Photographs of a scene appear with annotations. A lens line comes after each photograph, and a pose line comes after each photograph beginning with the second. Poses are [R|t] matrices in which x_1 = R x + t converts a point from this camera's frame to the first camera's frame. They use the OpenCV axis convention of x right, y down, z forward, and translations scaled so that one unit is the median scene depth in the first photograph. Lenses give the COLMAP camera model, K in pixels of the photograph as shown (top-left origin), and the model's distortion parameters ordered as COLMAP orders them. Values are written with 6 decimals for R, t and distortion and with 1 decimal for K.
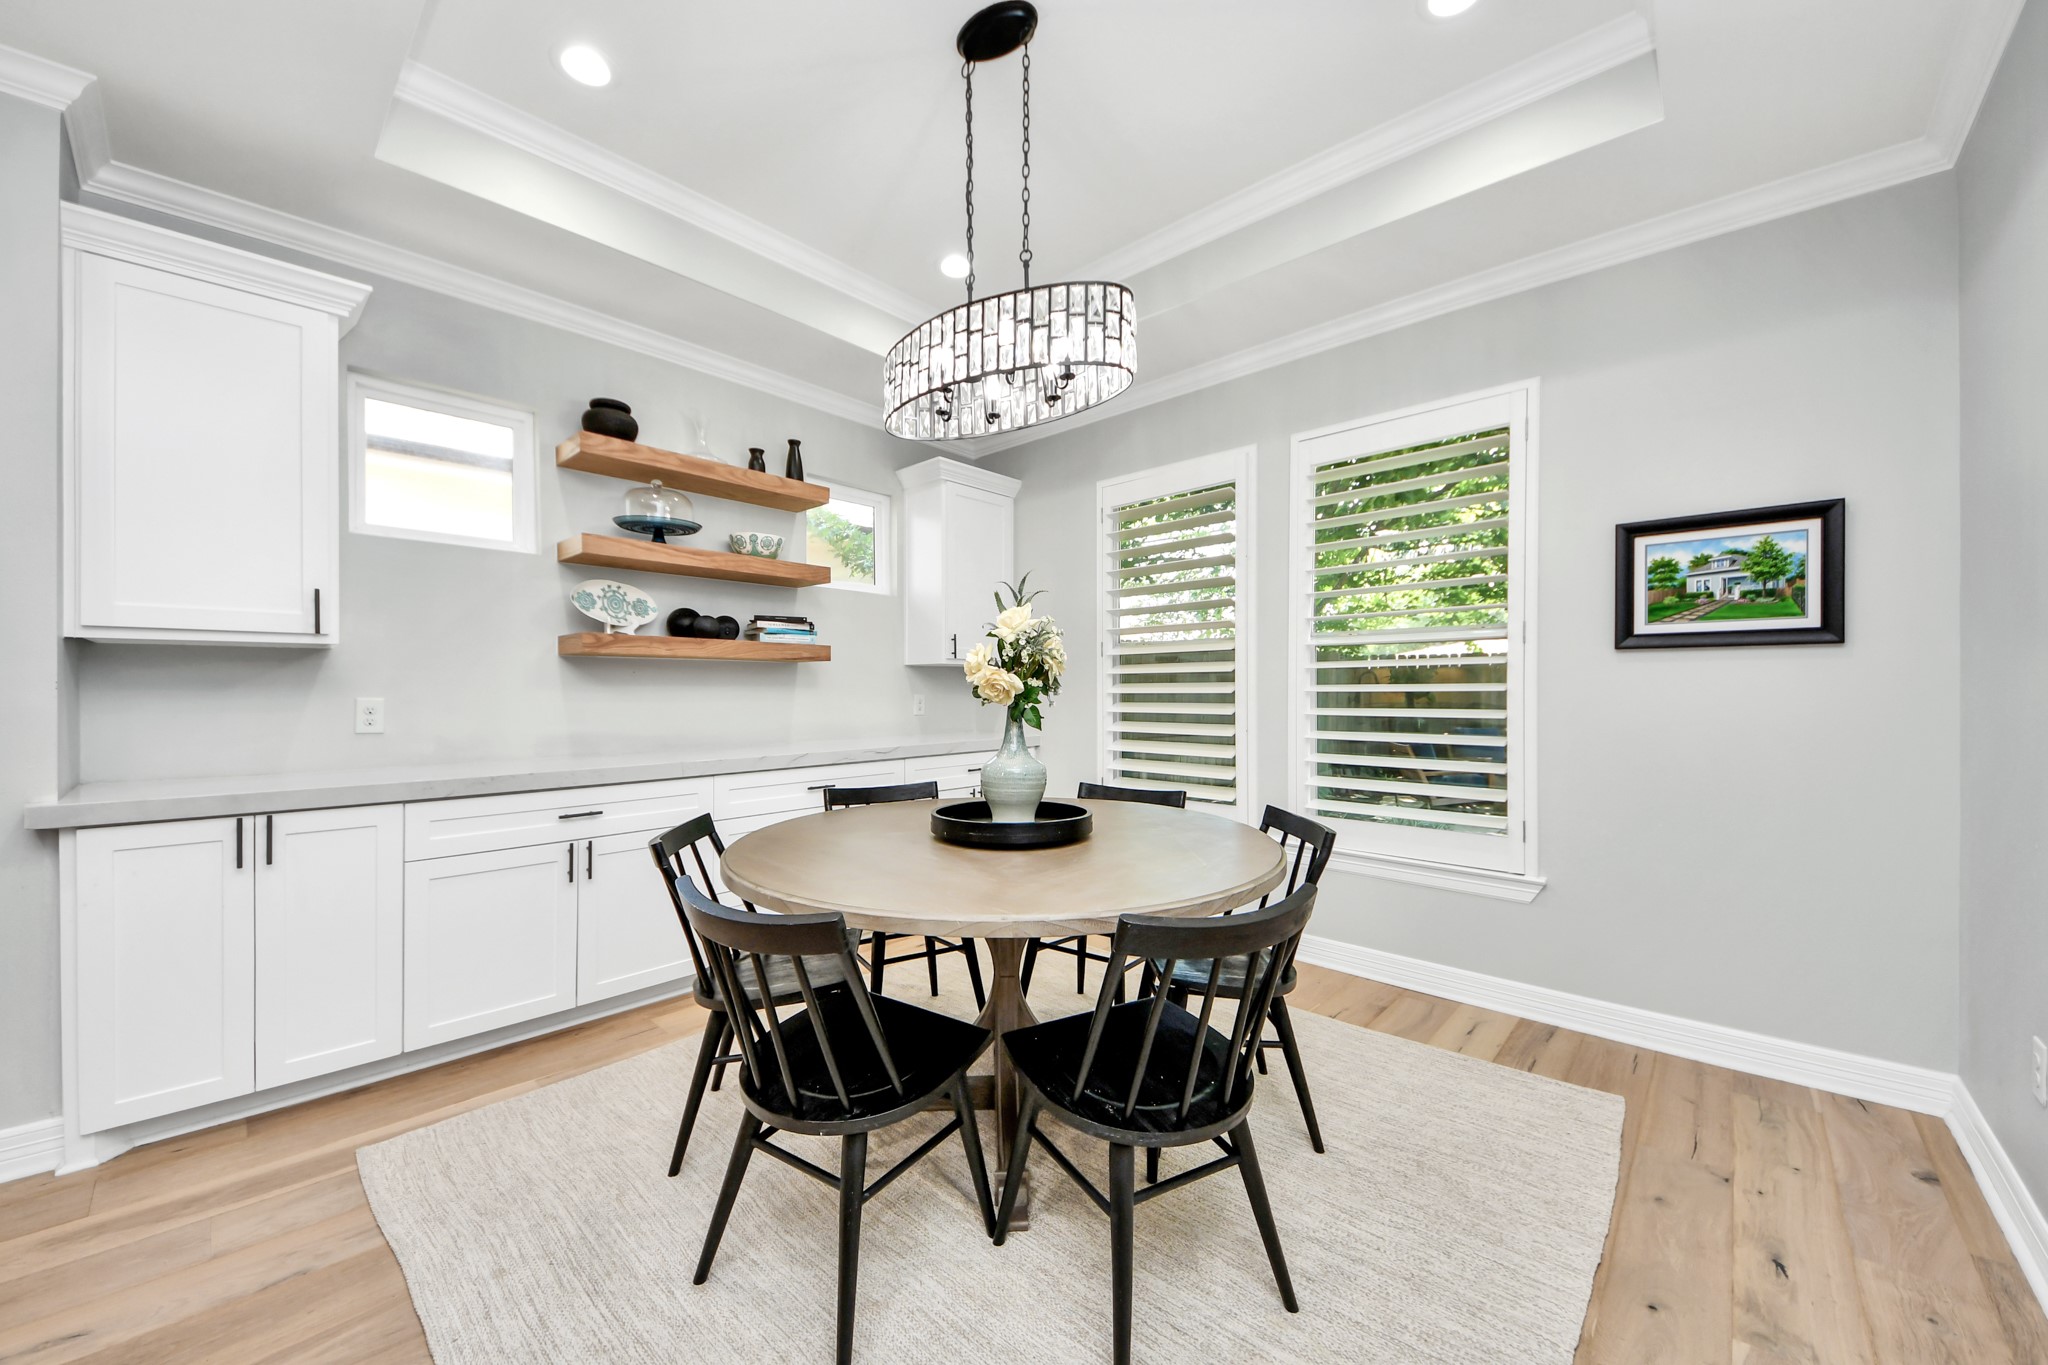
lens RADIAL K [[758.5, 0, 1037.3], [0, 758.5, 692.1], [0, 0, 1]] dist [0.041888, -0.026446]
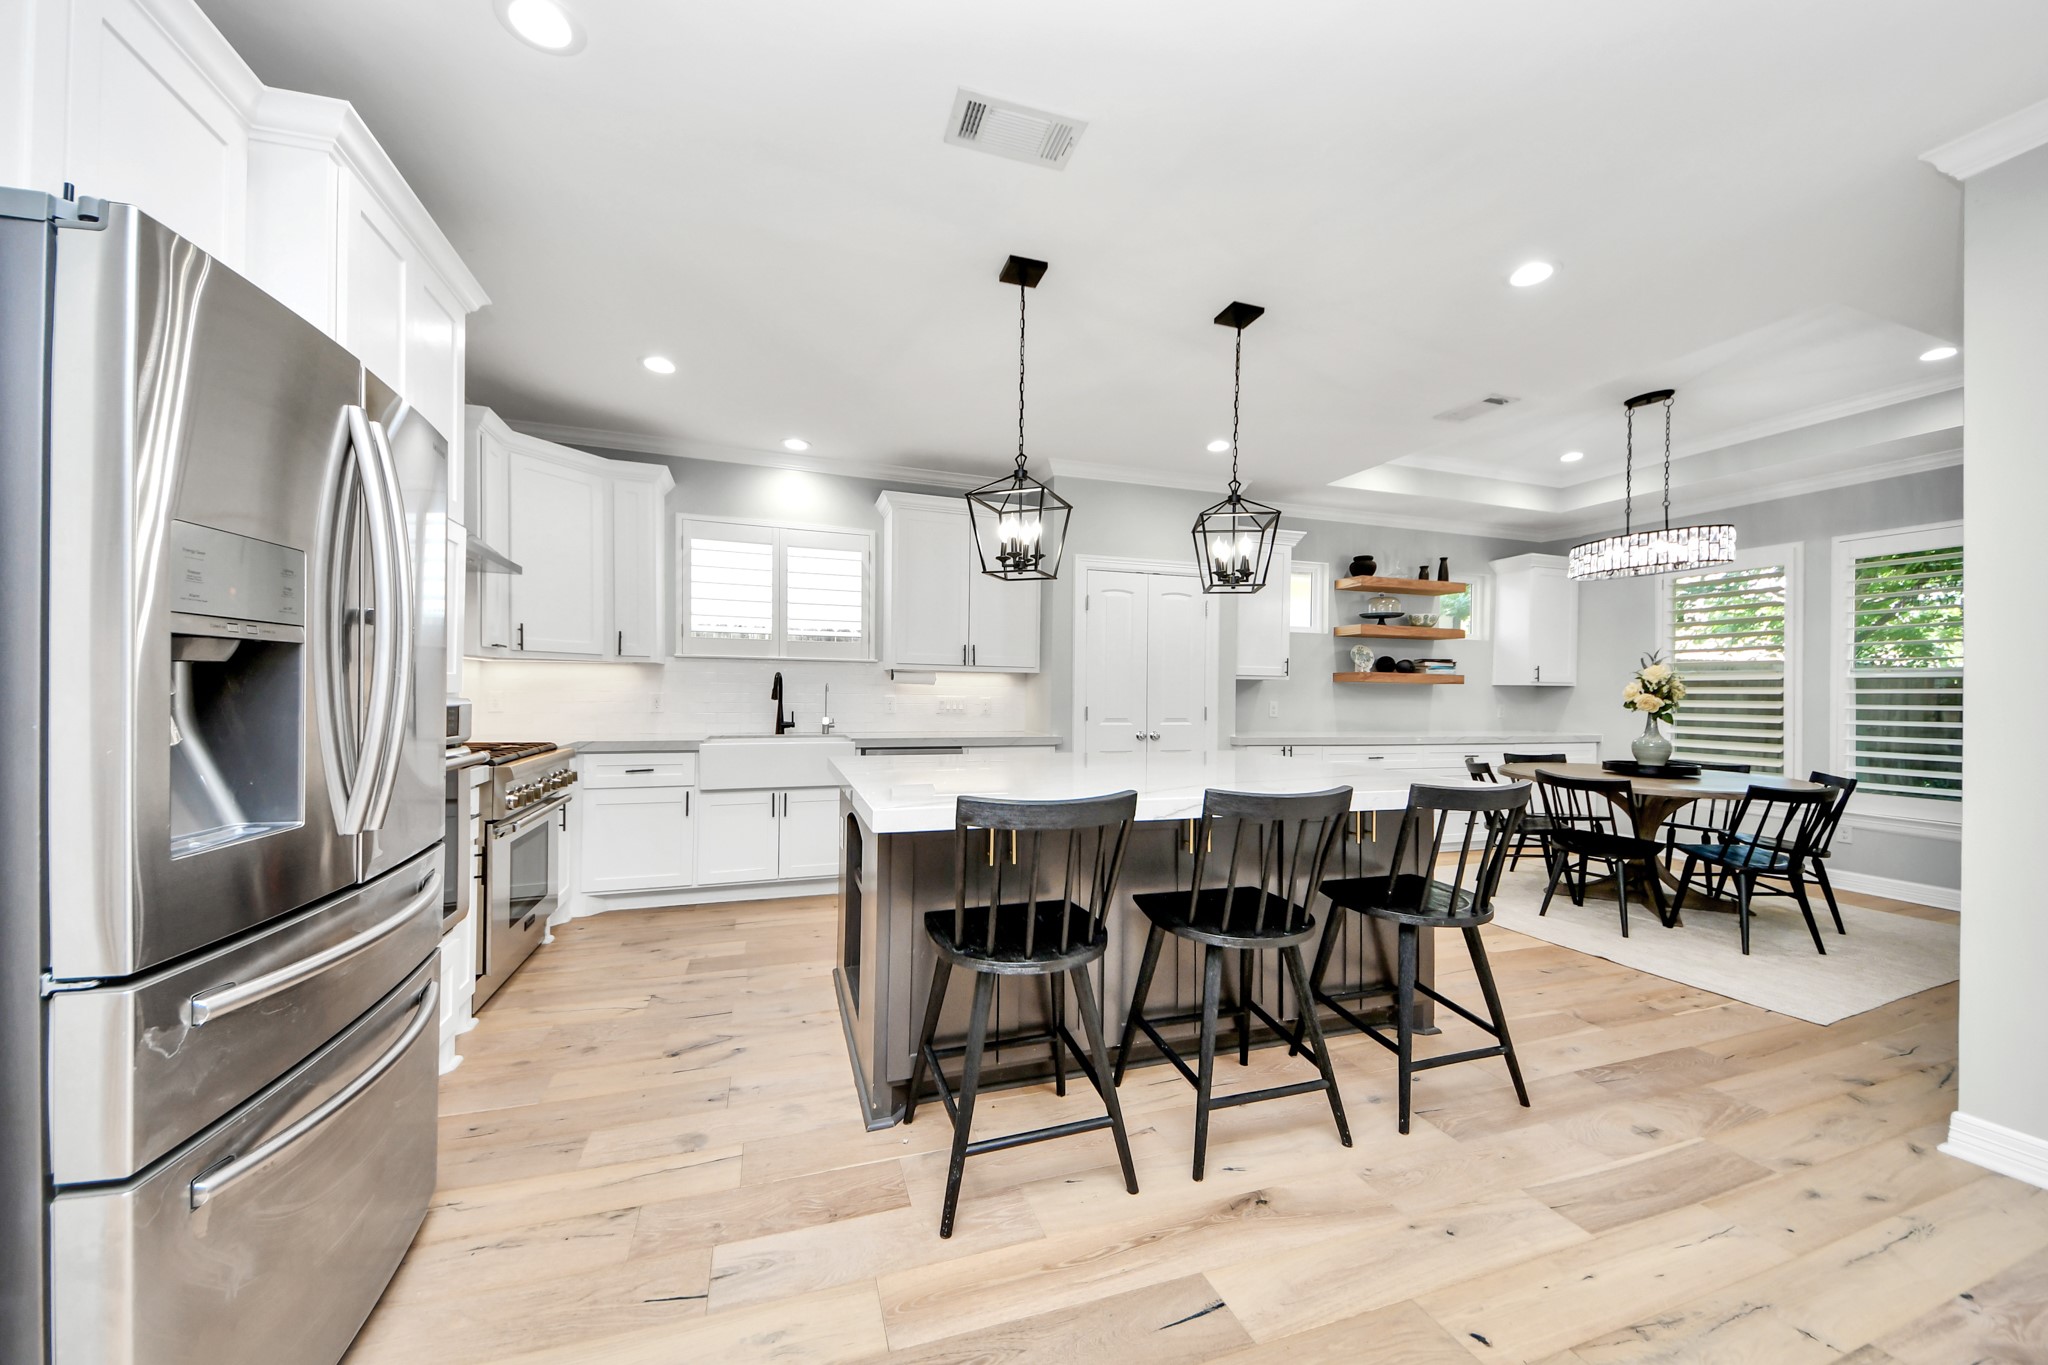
lens RADIAL K [[758.5, 0, 1037.3], [0, 758.5, 692.1], [0, 0, 1]] dist [0.041888, -0.026446]
pose [[0.882377, 0.013828, -0.470339, -0.429919], [-0.017433, 0.999843, -0.003309, -0.001330], [0.470219, 0.011119, 0.882480, -1.363314]]
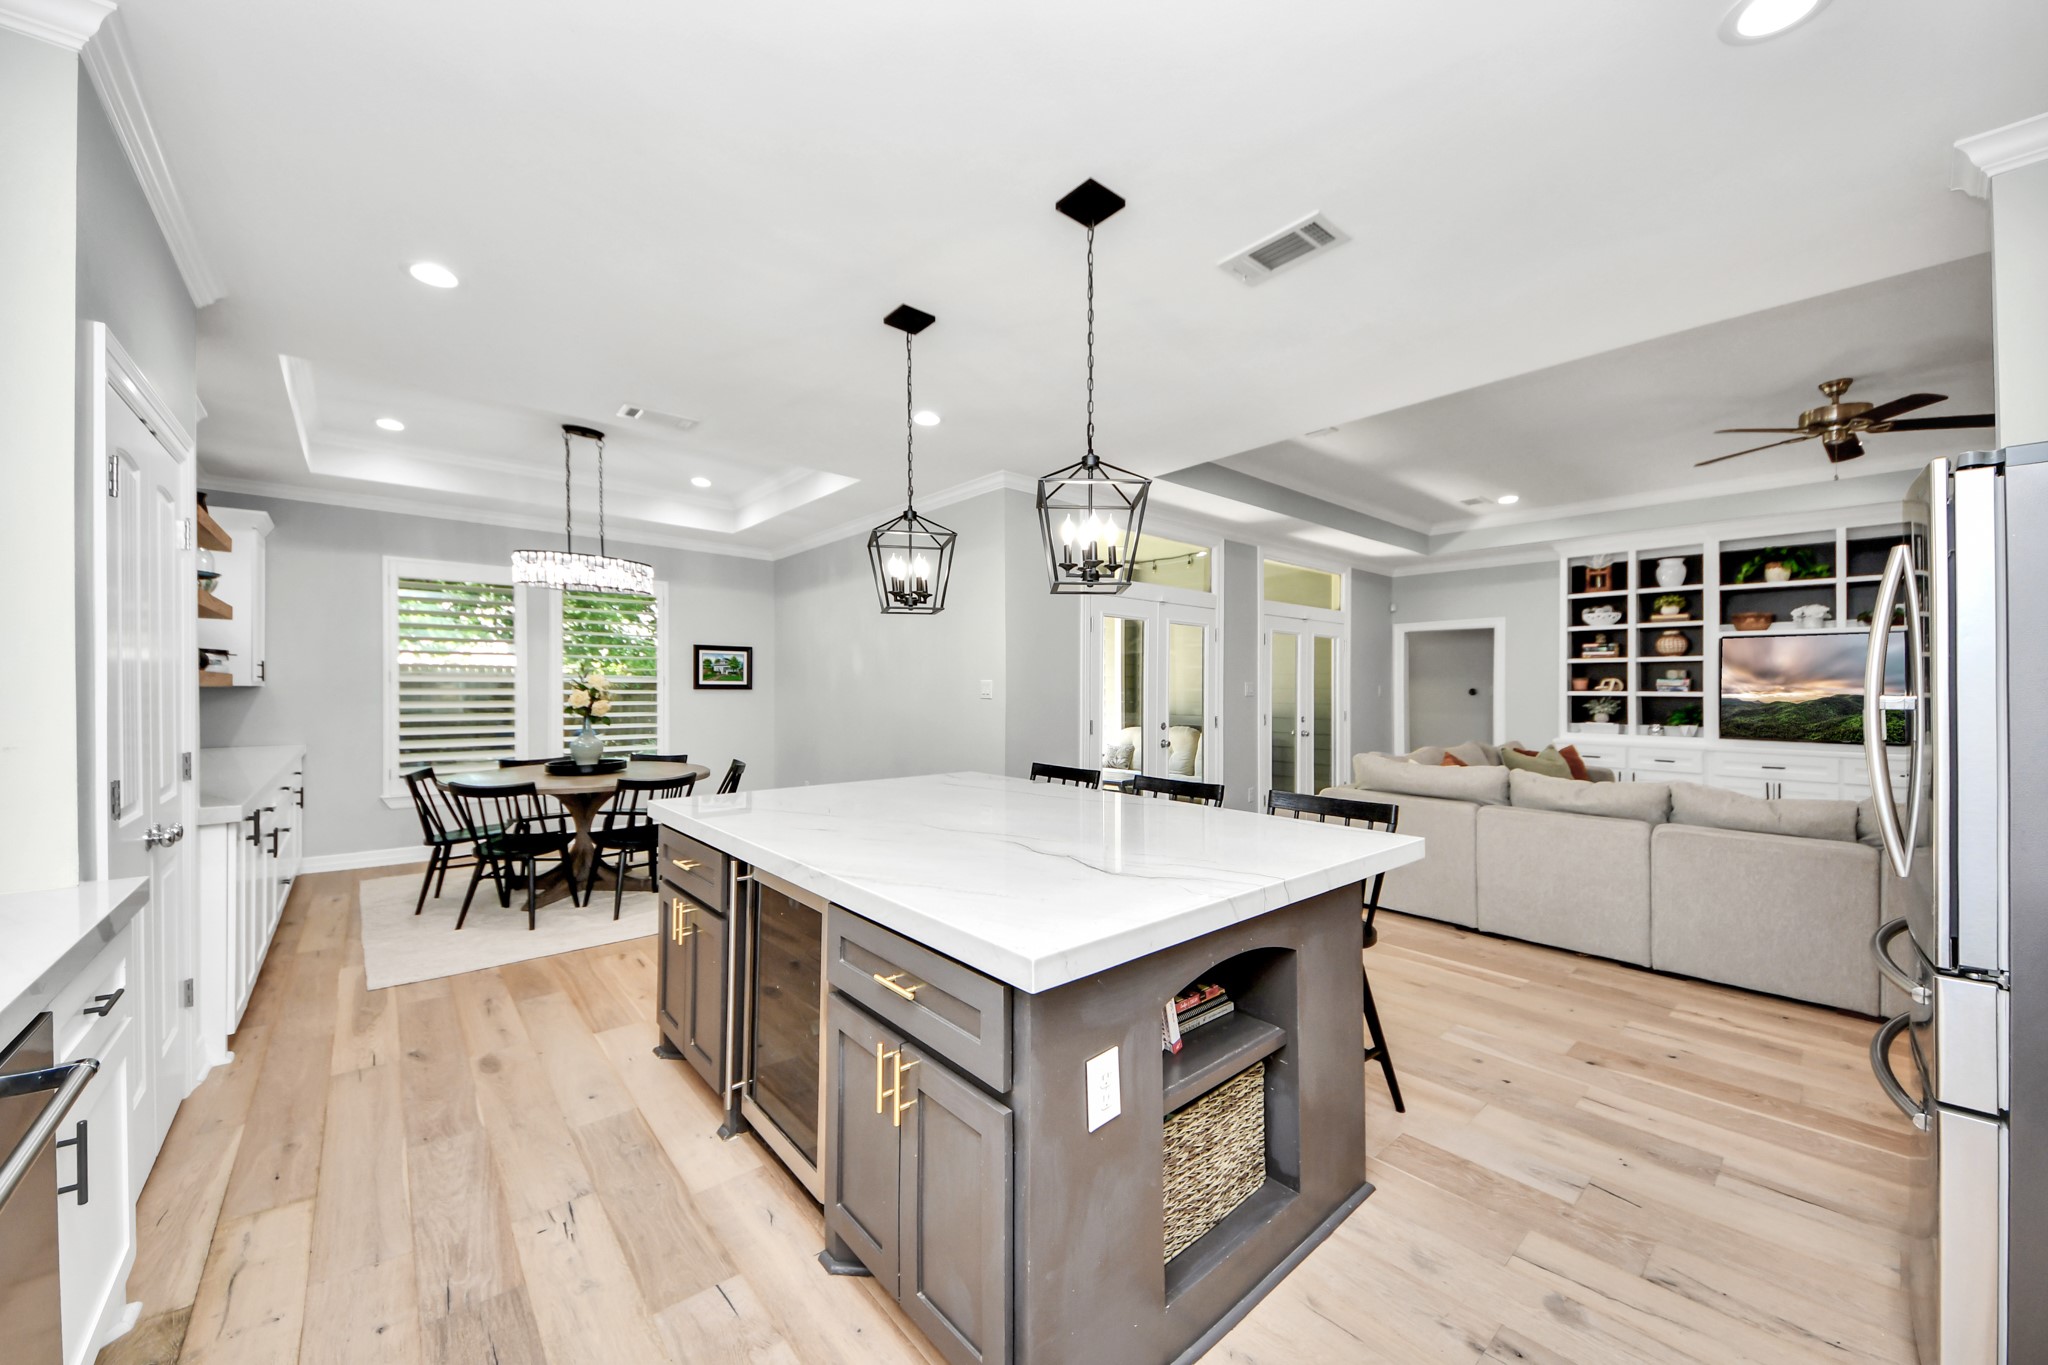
lens RADIAL K [[736.9, 0, 1003.0], [0, 736.9, 686.5], [0, 0, 1]] dist [-0.000369, -0.000048]
pose [[0.141736, 0.003161, 0.989899, -1.740253], [0.002083, 0.999992, -0.003492, -0.054920], [-0.989902, 0.002557, 0.141728, -0.481471]]
